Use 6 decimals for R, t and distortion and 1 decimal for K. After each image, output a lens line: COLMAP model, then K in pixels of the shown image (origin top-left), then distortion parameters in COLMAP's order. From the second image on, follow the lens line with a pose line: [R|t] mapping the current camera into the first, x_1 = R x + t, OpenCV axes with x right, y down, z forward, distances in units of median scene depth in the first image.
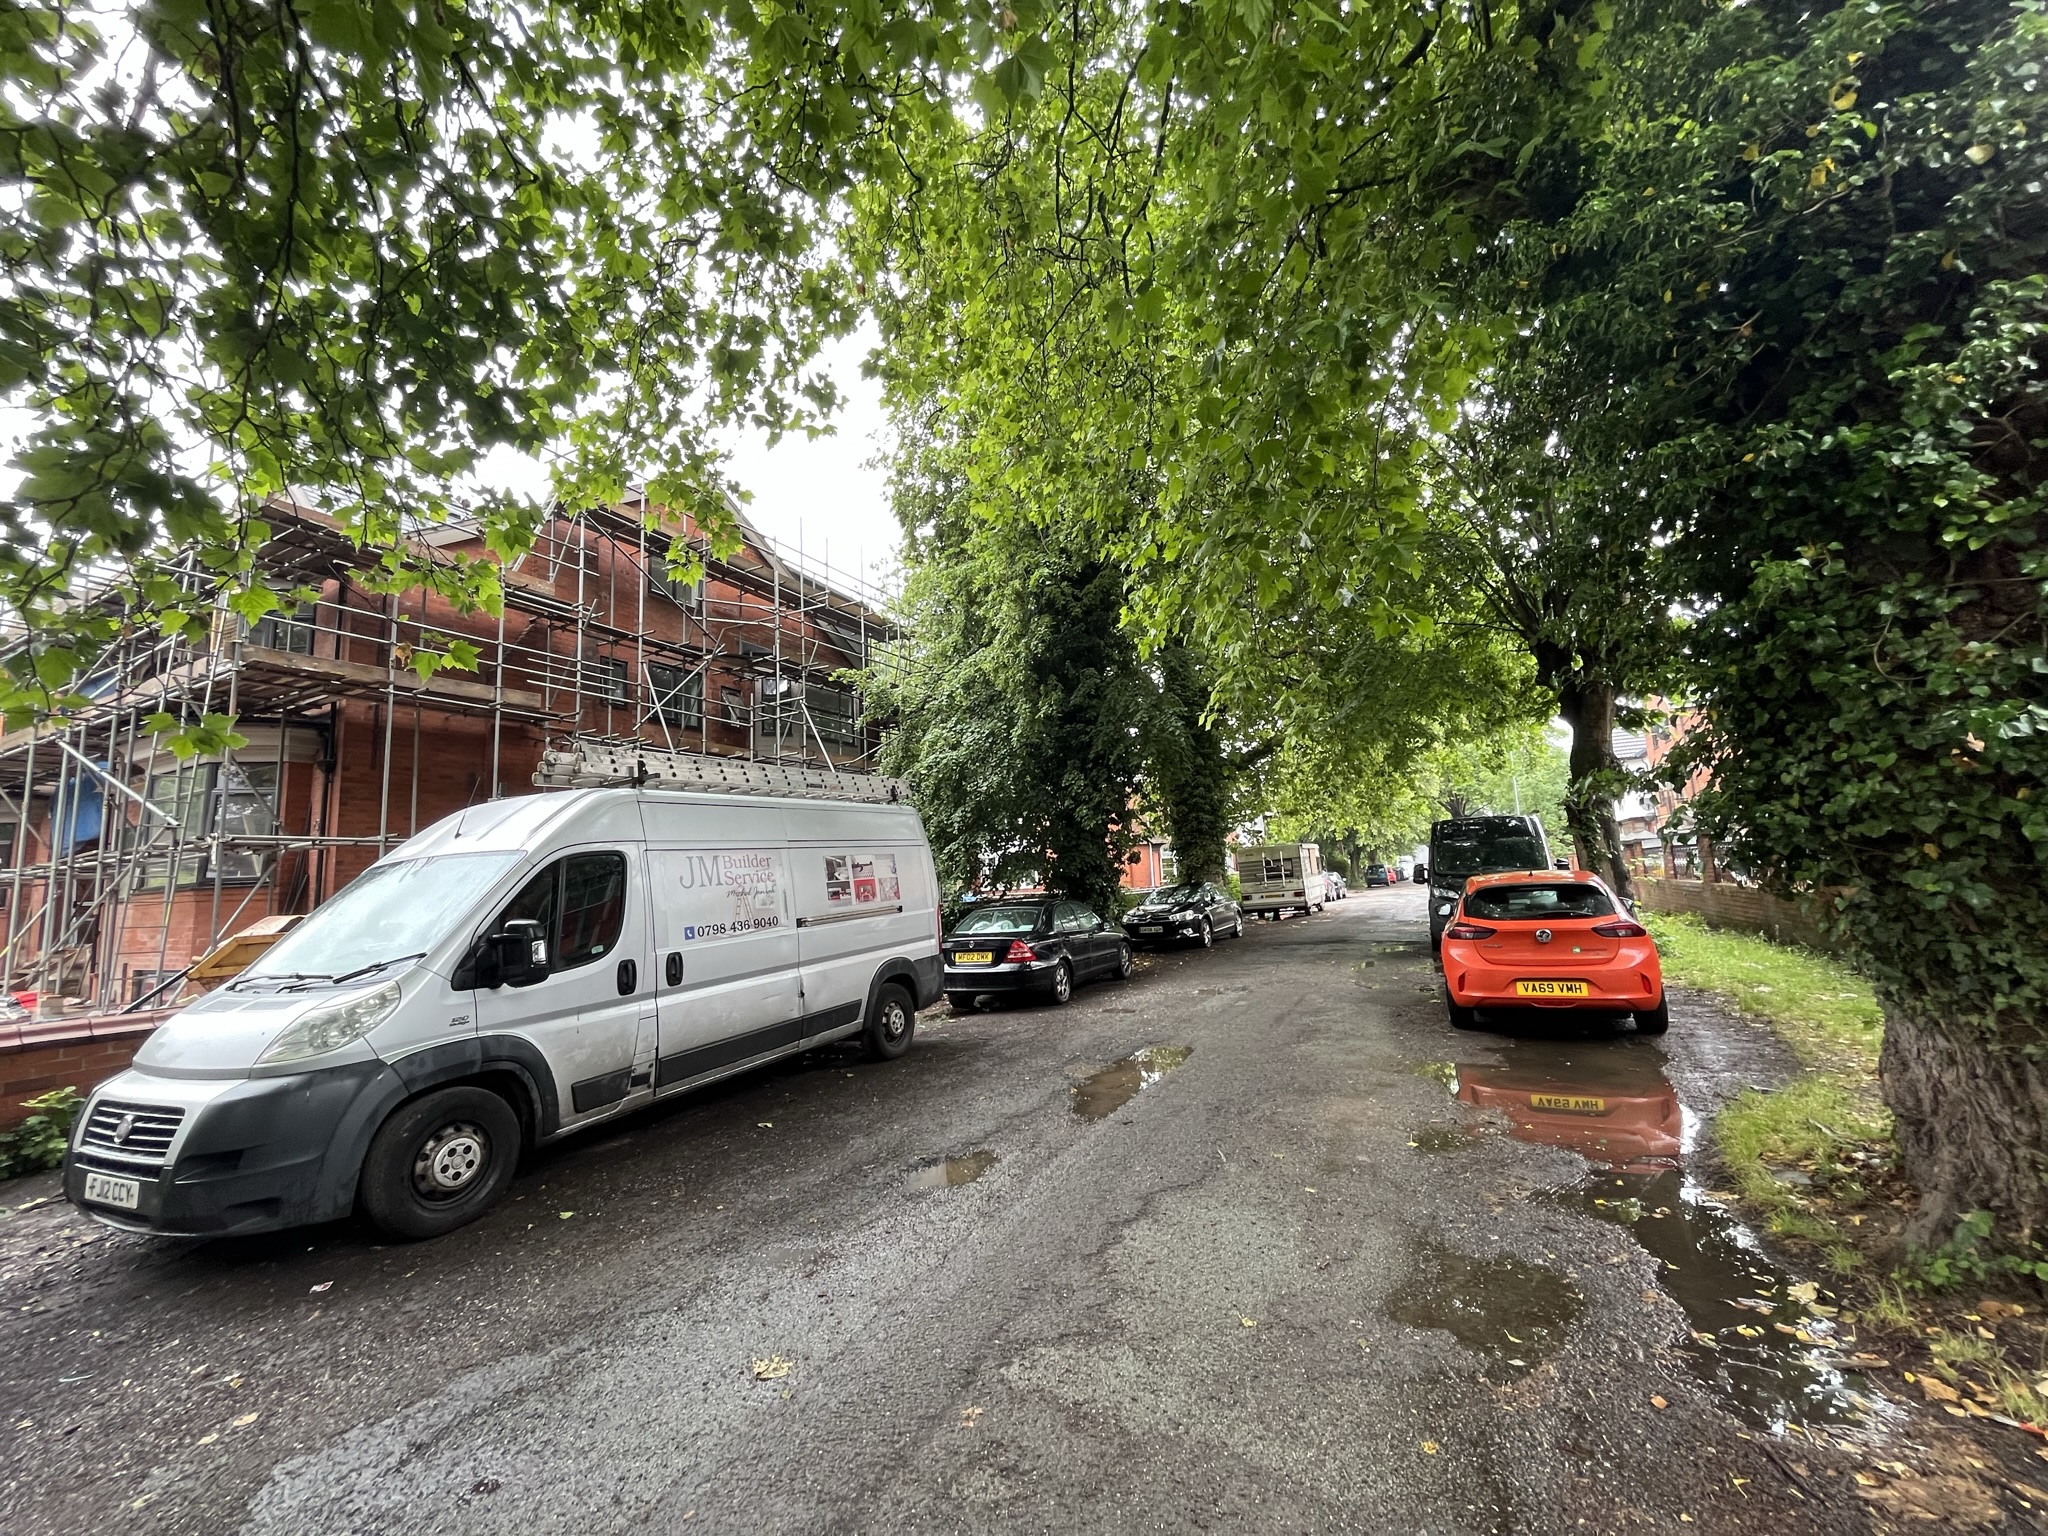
lens RADIAL K [[826.0, 0, 1020.7], [0, 826.0, 764.7], [0, 0, 1]] dist [-0.003952, -0.000175]
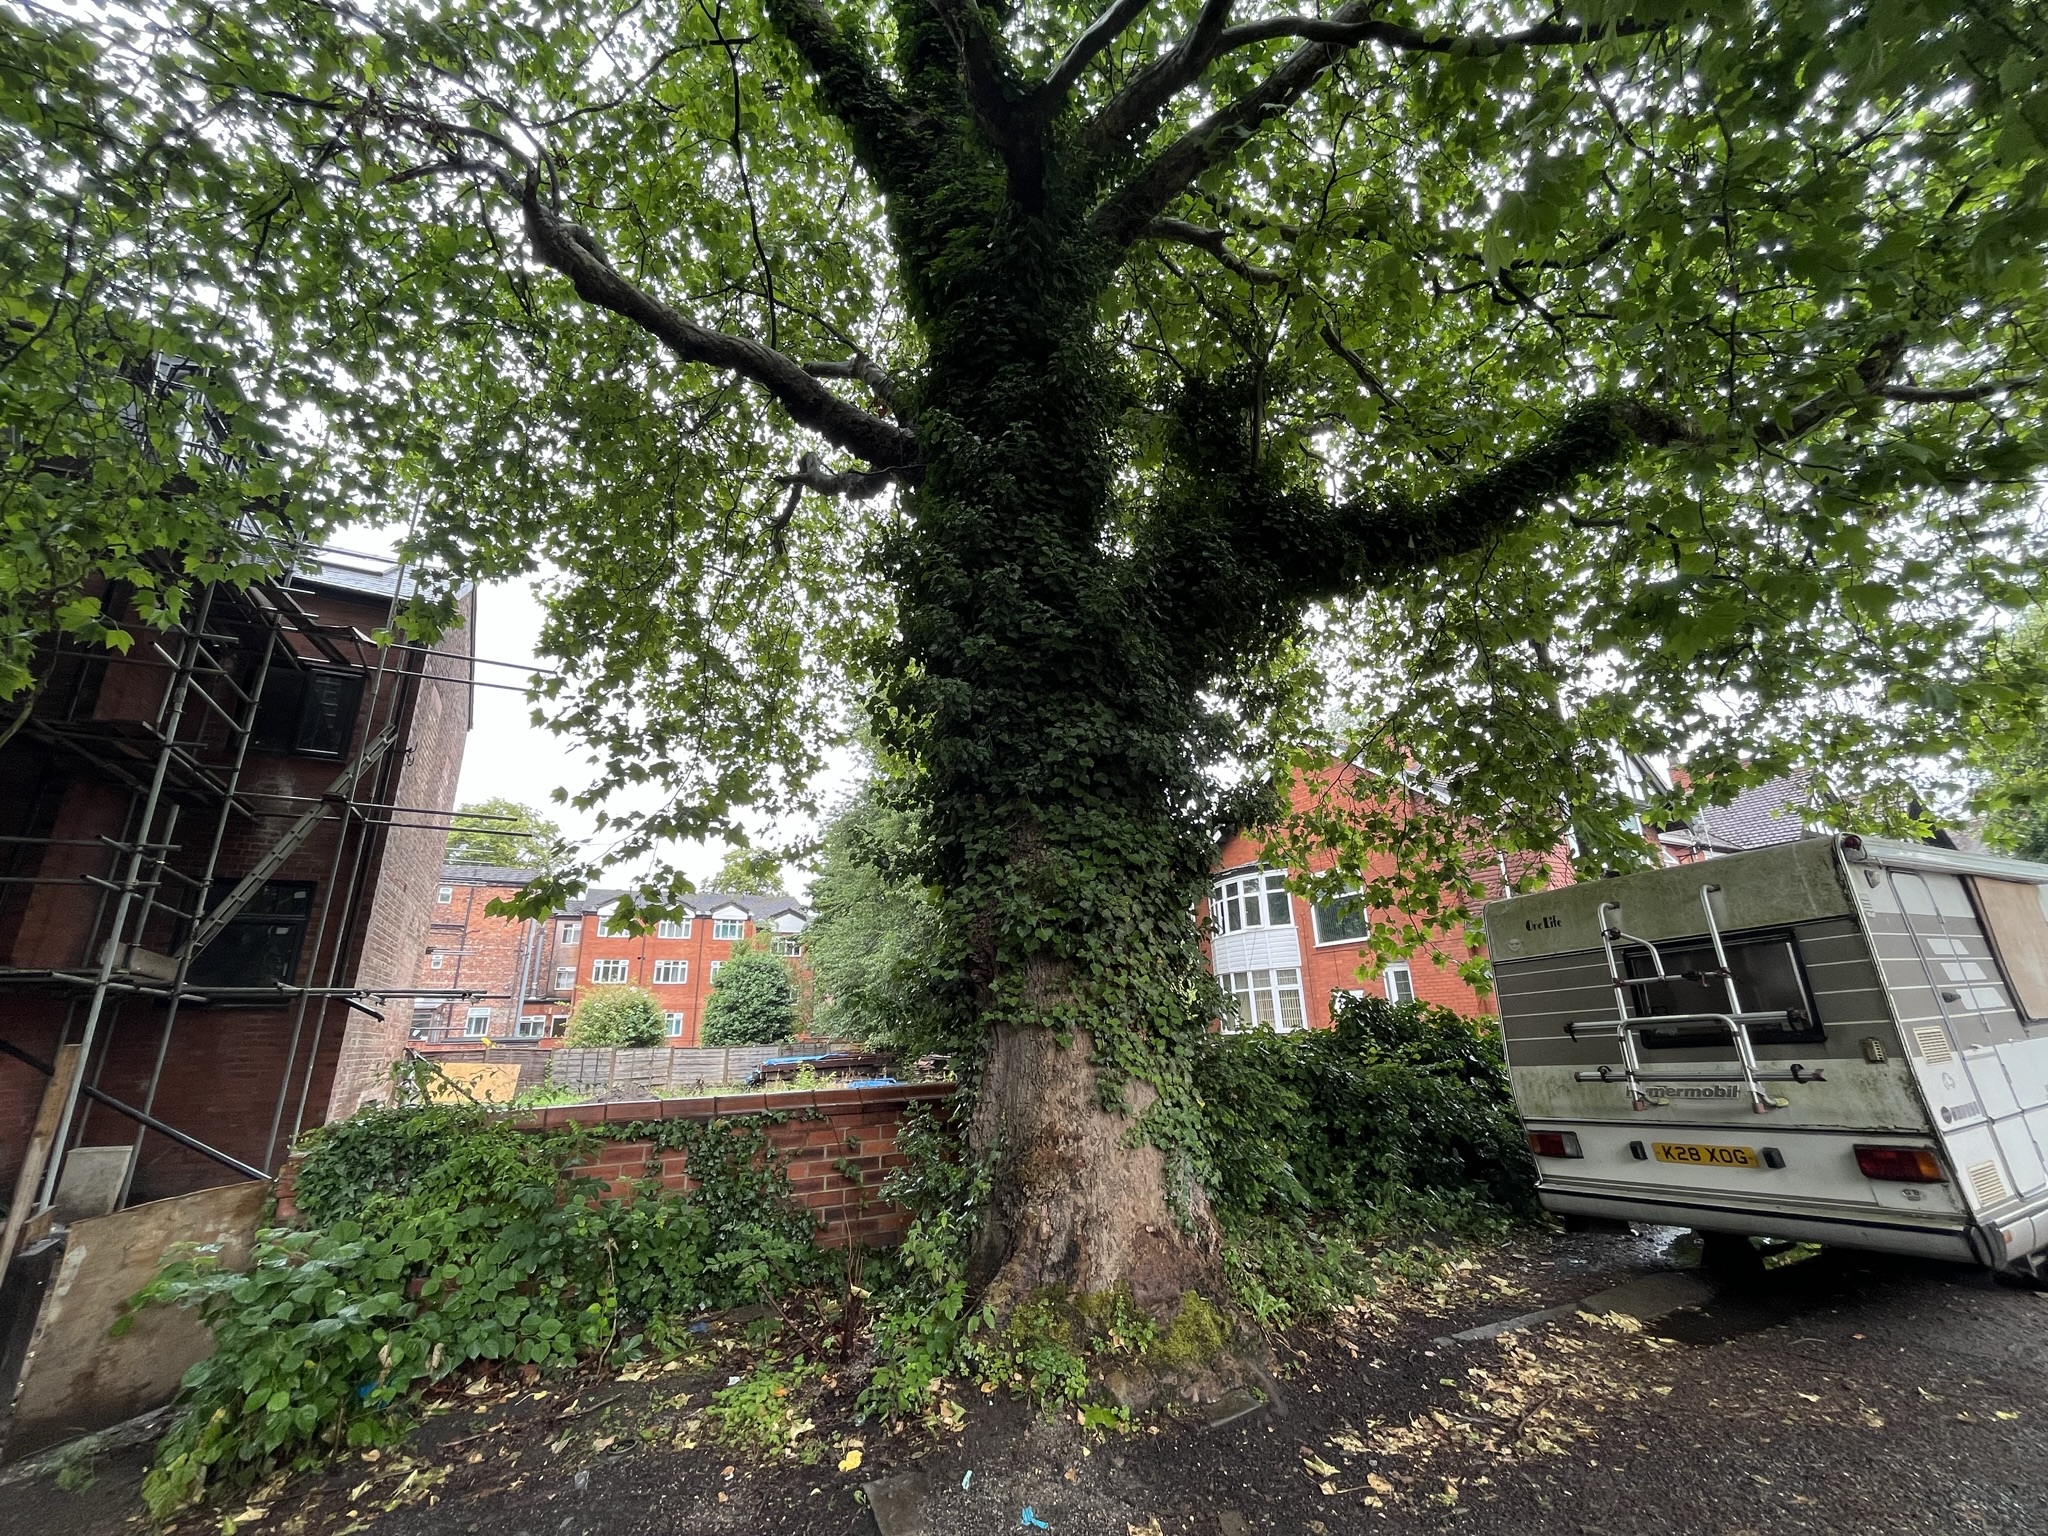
lens RADIAL K [[826.0, 0, 1023.8], [0, 826.0, 772.8], [0, 0, 1]] dist [-0.003952, -0.000175]
pose [[0.824319, -0.148190, -0.546386, 0.501597], [0.072768, 0.984862, -0.157330, 0.165175], [0.561429, 0.089930, 0.822624, 1.310369]]
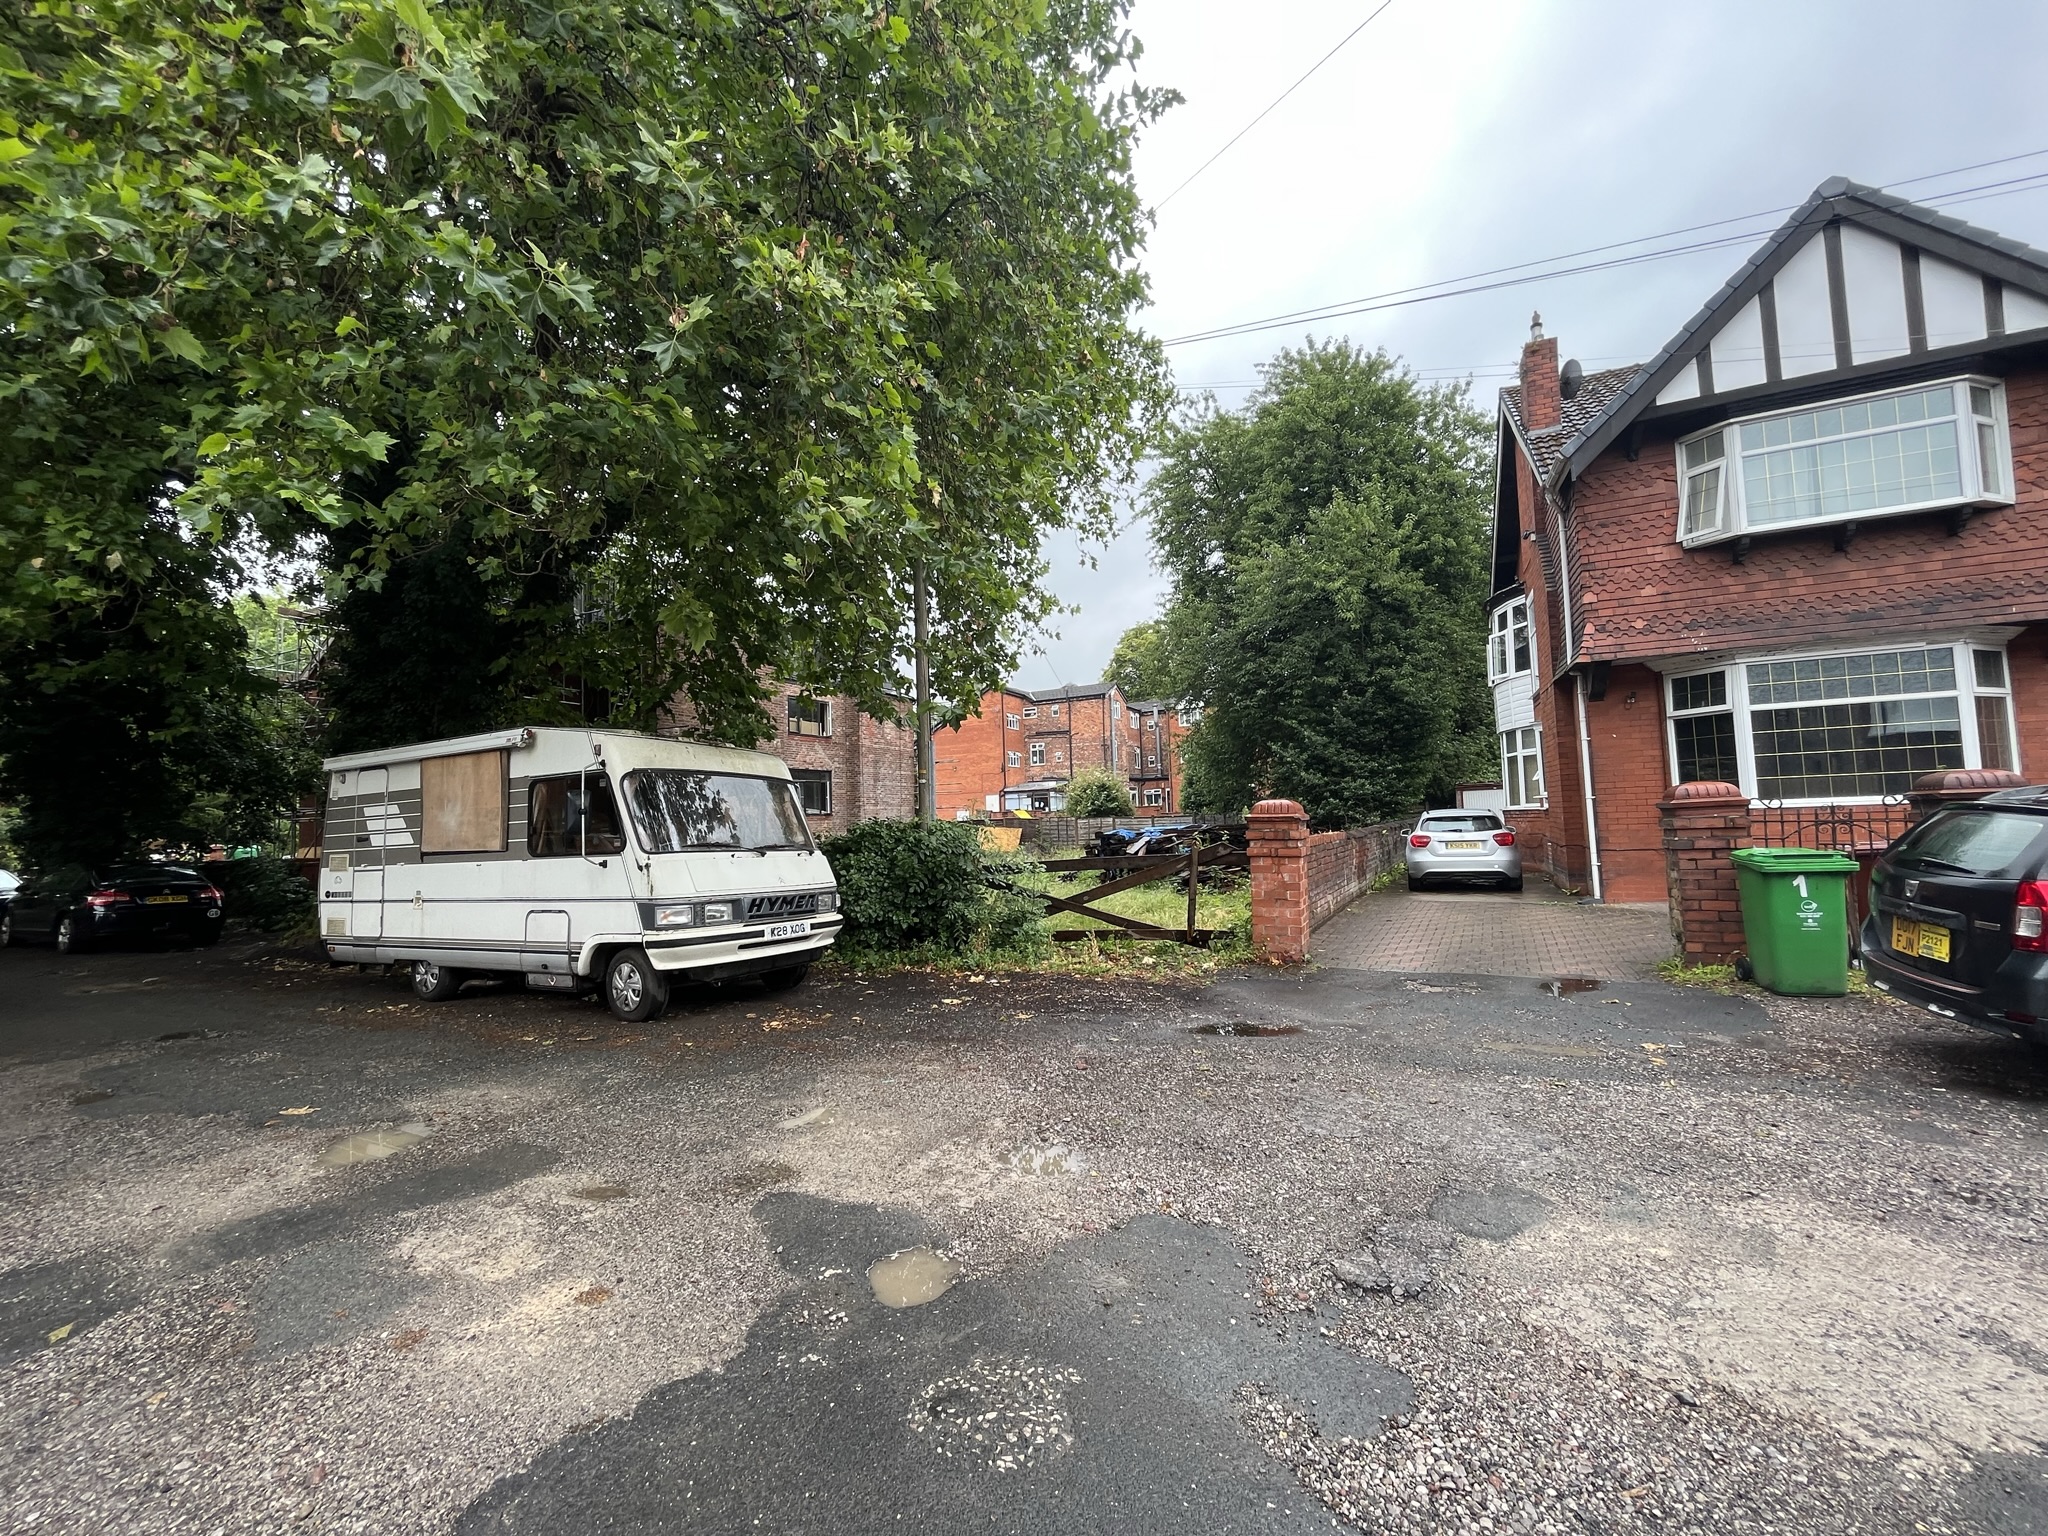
lens RADIAL K [[826.0, 0, 1021.6], [0, 826.0, 775.8], [0, 0, 1]] dist [-0.003952, -0.000175]
pose [[0.020760, -0.004321, -0.999775, 1.125021], [0.179801, 0.983703, -0.000518, 0.255109], [0.983484, -0.179750, 0.021198, 2.126160]]
